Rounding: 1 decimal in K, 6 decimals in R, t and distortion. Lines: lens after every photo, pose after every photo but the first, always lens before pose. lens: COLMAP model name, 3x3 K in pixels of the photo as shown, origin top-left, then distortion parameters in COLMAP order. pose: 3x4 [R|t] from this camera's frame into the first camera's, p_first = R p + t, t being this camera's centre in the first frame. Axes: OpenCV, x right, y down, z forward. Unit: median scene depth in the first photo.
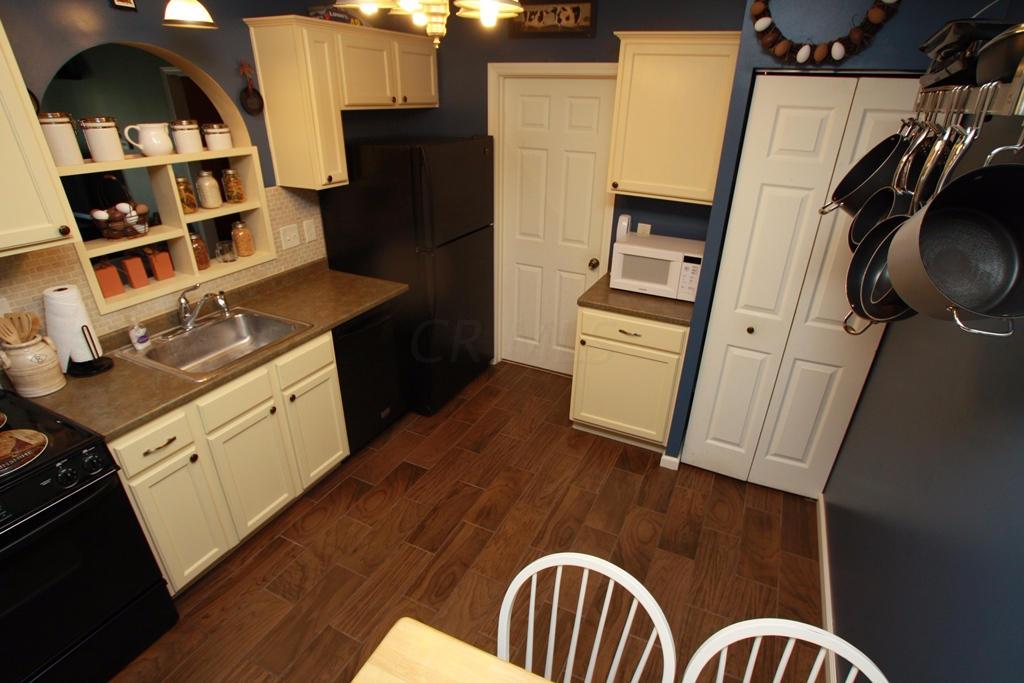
lens RADIAL K [[516.8, 0, 513.8], [0, 516.8, 344.8], [0, 0, 1]] dist [-0.036818, 0.006504]
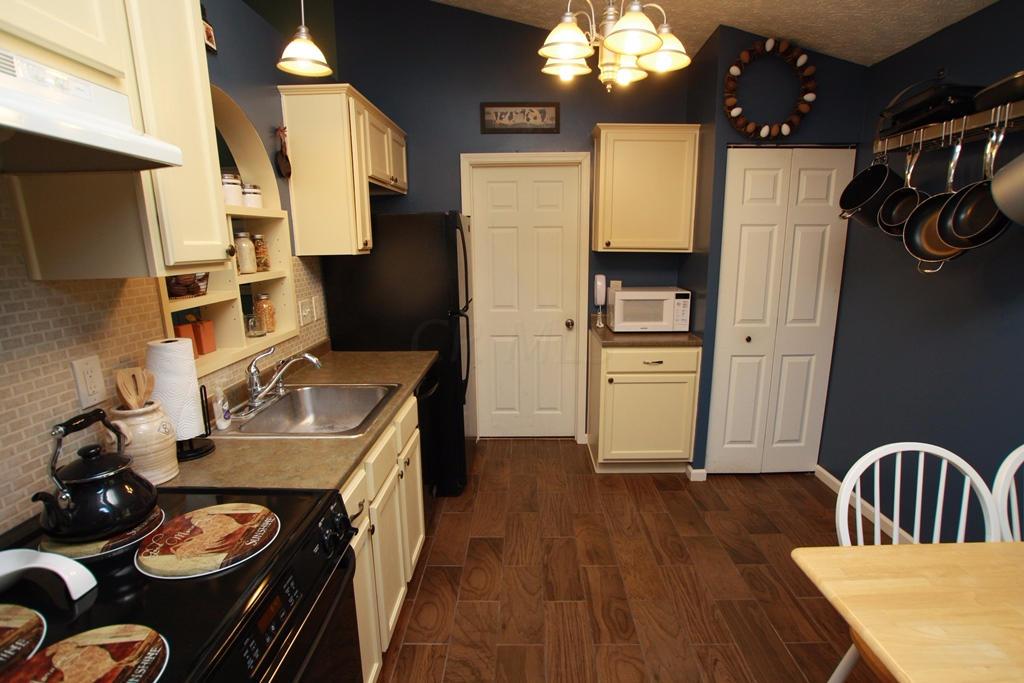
lens RADIAL K [[514.3, 0, 514.3], [0, 514.3, 349.2], [0, 0, 1]] dist [-0.045989, 0.001714]
pose [[0.908510, -0.113328, 0.402201, -0.510412], [0.205833, 0.959018, -0.194723, 0.108442], [-0.363651, 0.259695, 0.894604, 0.094041]]
